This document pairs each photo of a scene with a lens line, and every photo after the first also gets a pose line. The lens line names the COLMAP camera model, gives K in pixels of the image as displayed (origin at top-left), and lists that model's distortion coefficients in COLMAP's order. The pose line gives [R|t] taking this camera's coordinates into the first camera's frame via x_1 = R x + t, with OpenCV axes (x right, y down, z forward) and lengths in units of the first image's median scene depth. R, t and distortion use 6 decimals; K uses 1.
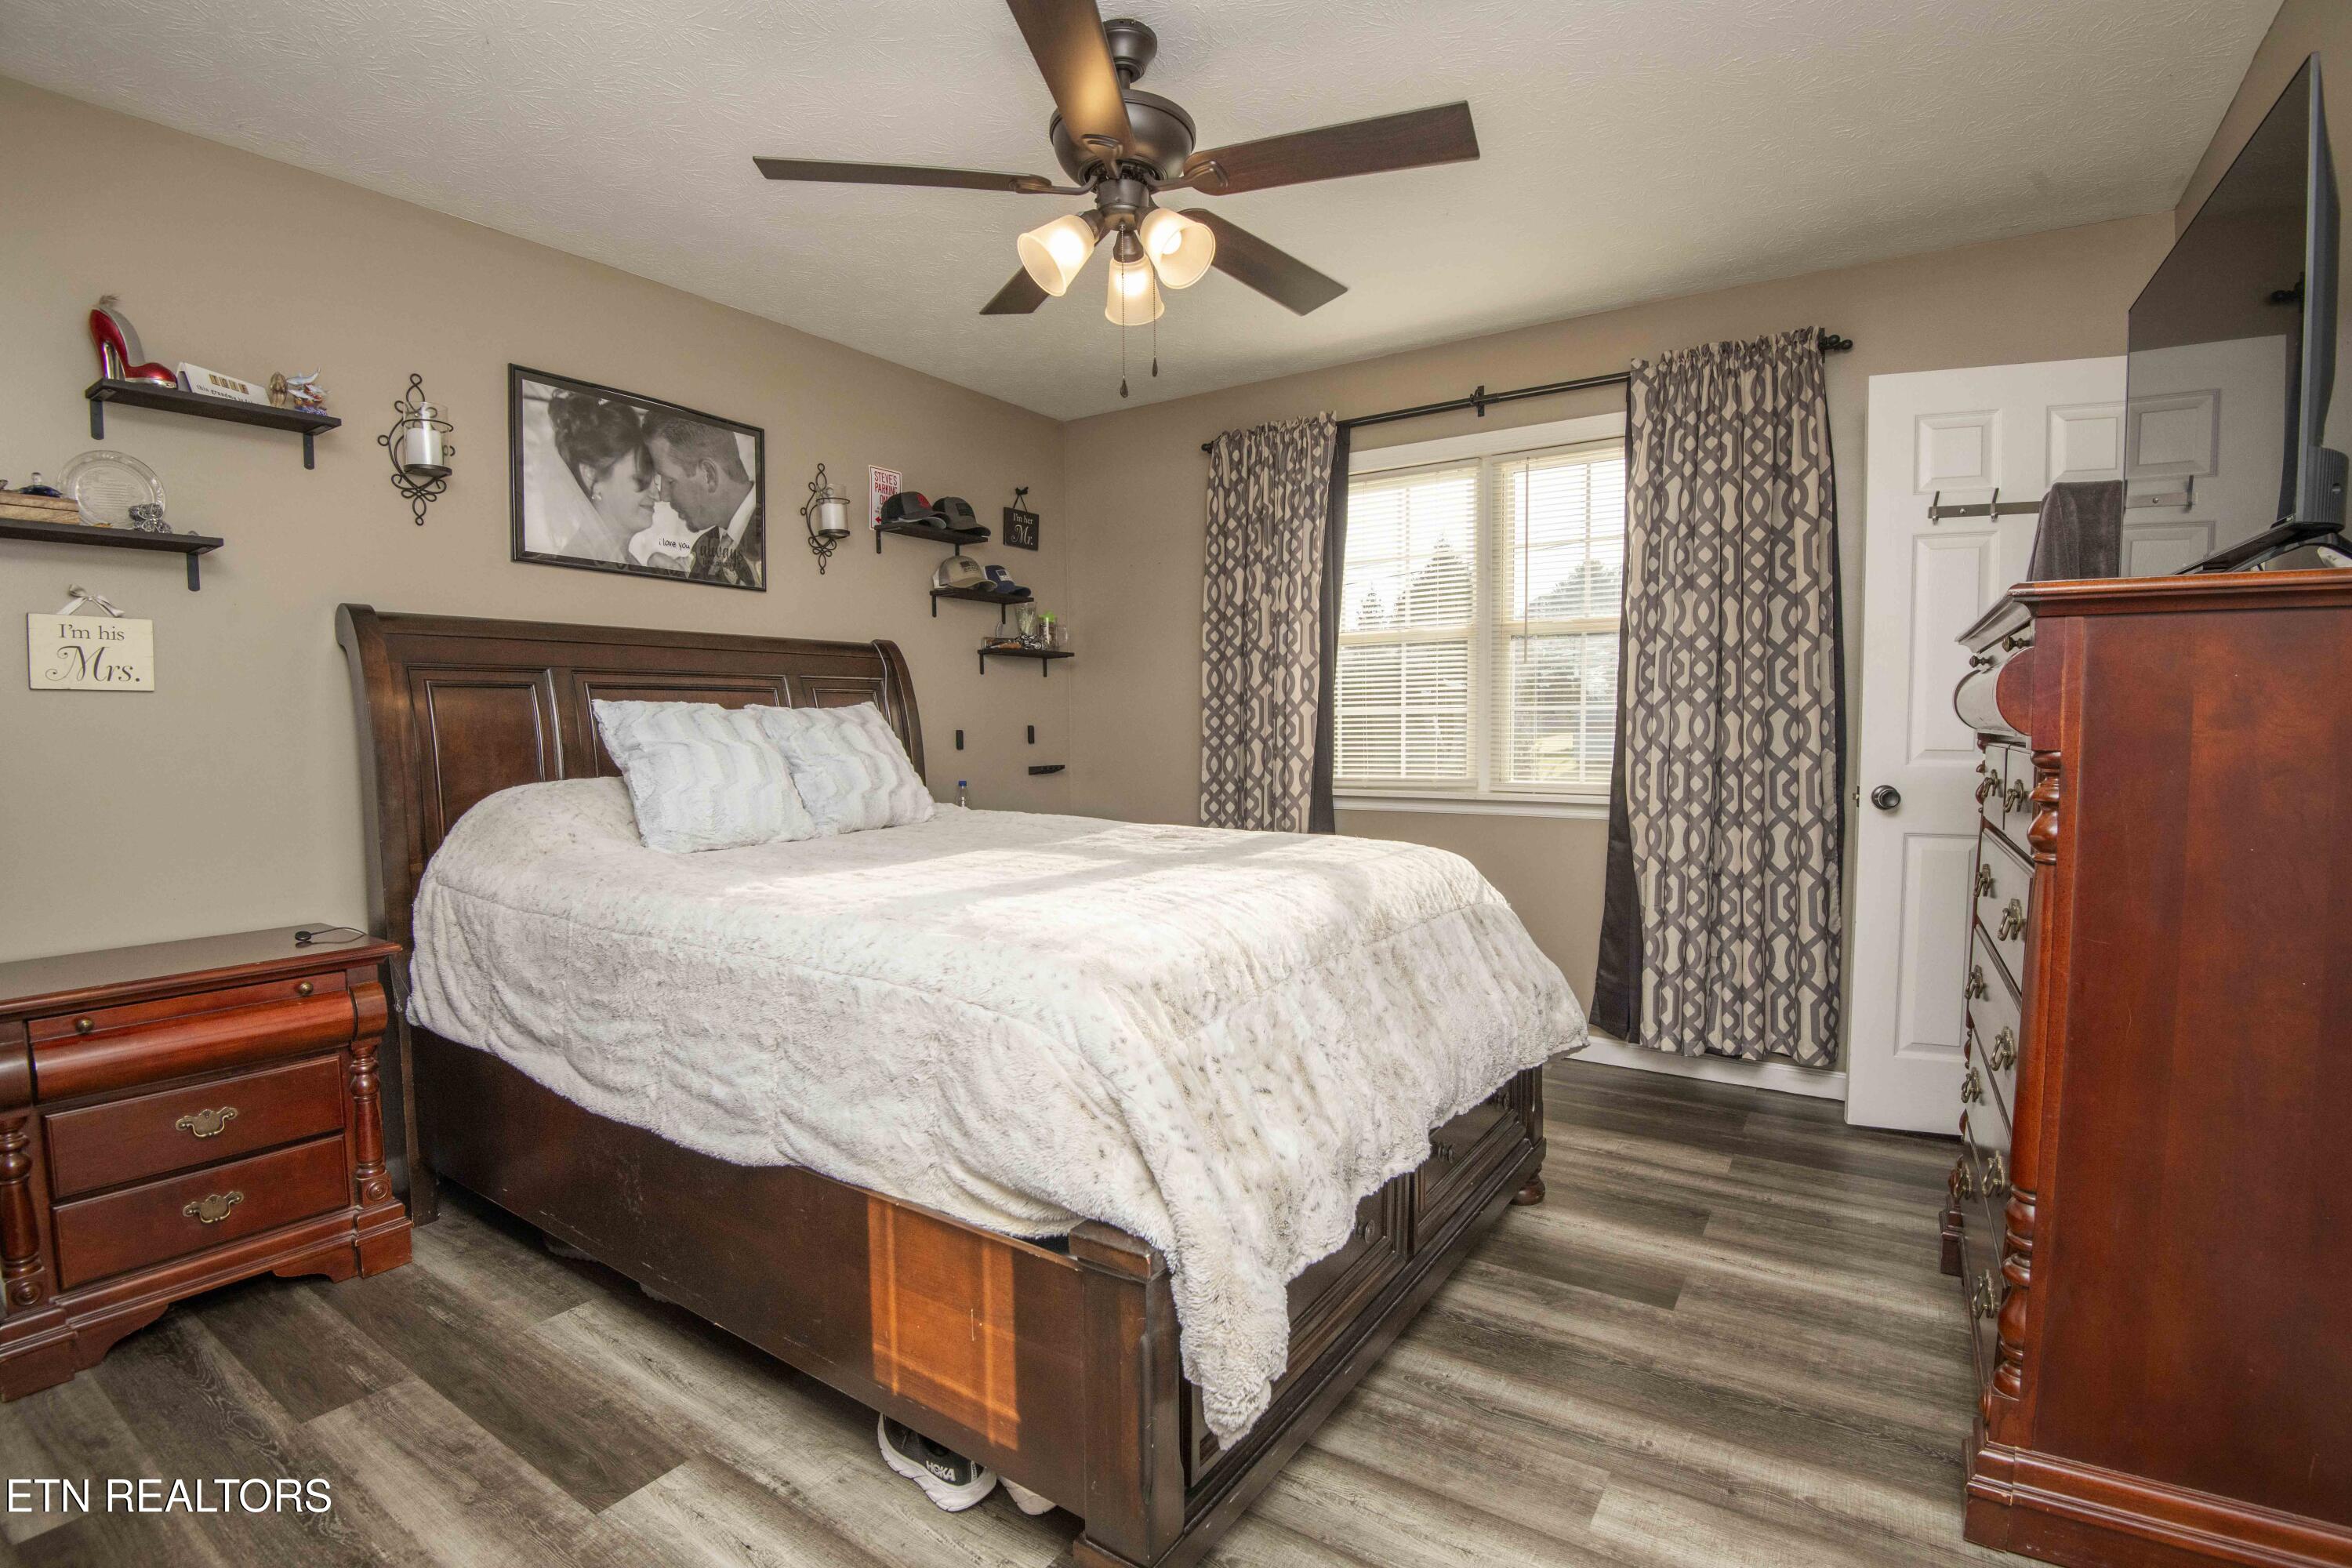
lens RADIAL K [[1087.0, 0, 1184.0], [0, 1087.0, 780.6], [0, 0, 1]] dist [-0.005407, -0.024718]
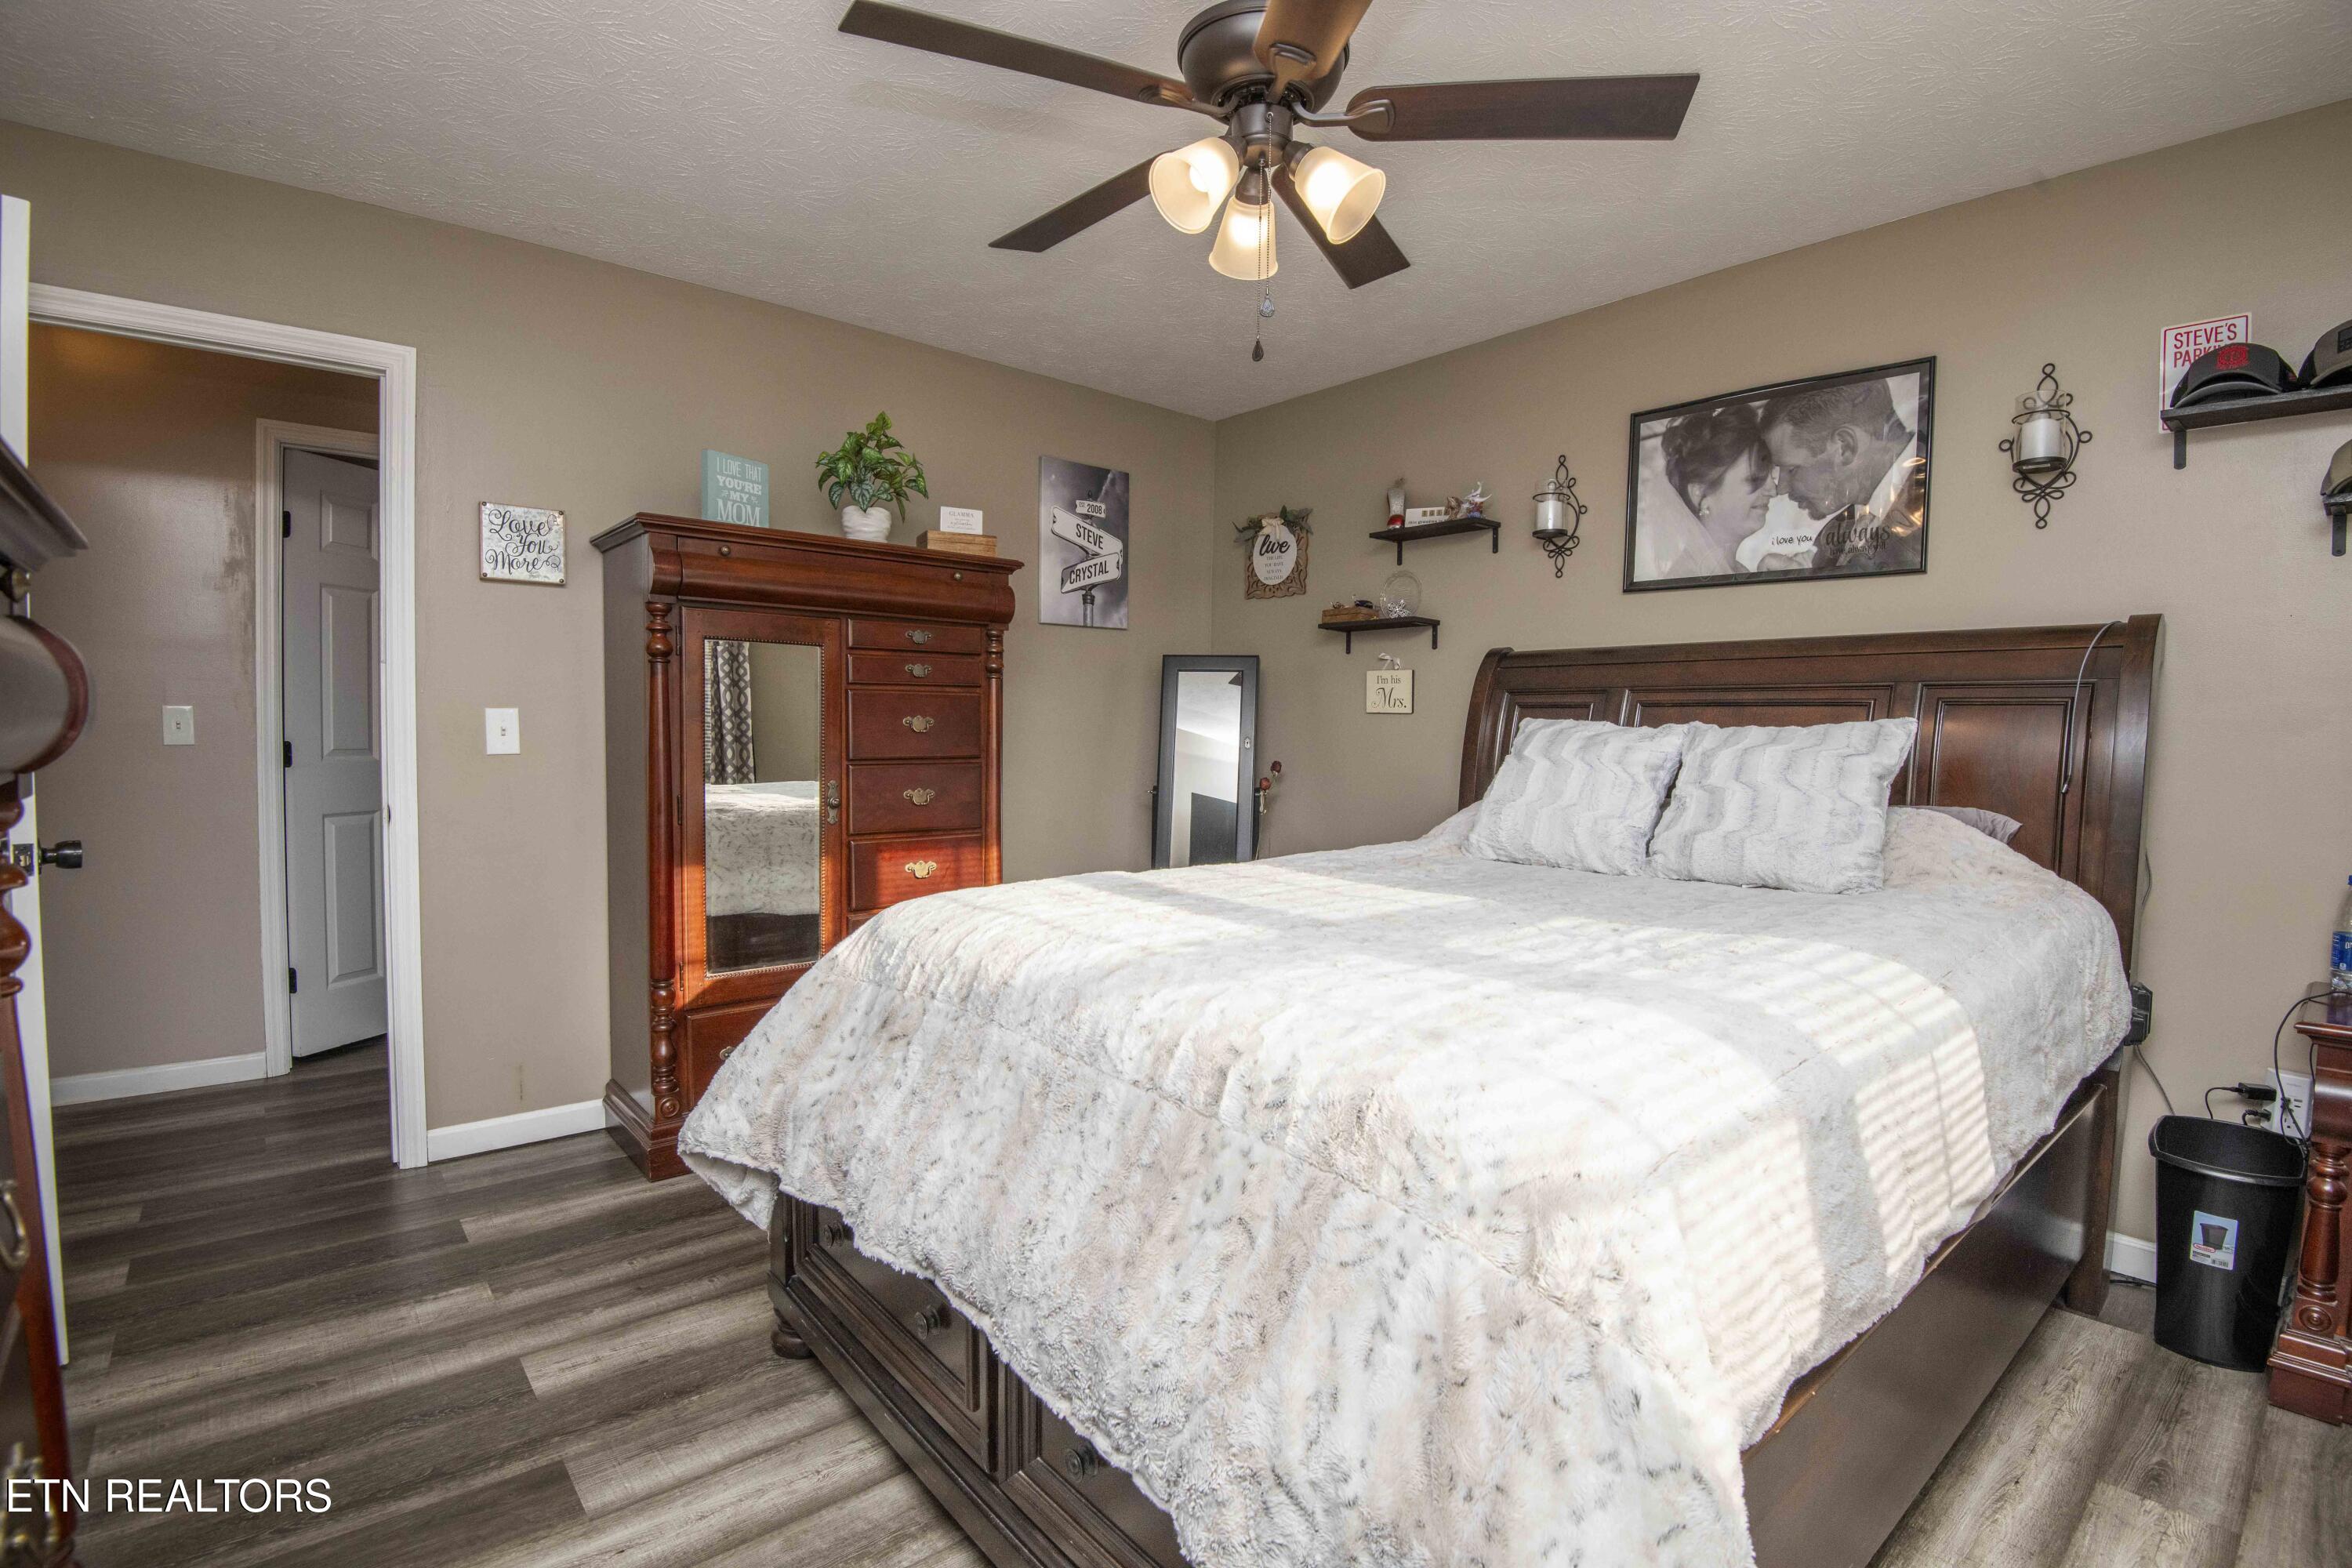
lens RADIAL K [[1087.0, 0, 1184.0], [0, 1087.0, 780.6], [0, 0, 1]] dist [-0.005407, -0.024718]
pose [[-0.260383, 0.048505, -0.964286, 0.531176], [-0.068427, 0.995299, 0.068542, -0.052094], [0.963078, 0.083830, -0.255839, 0.792734]]
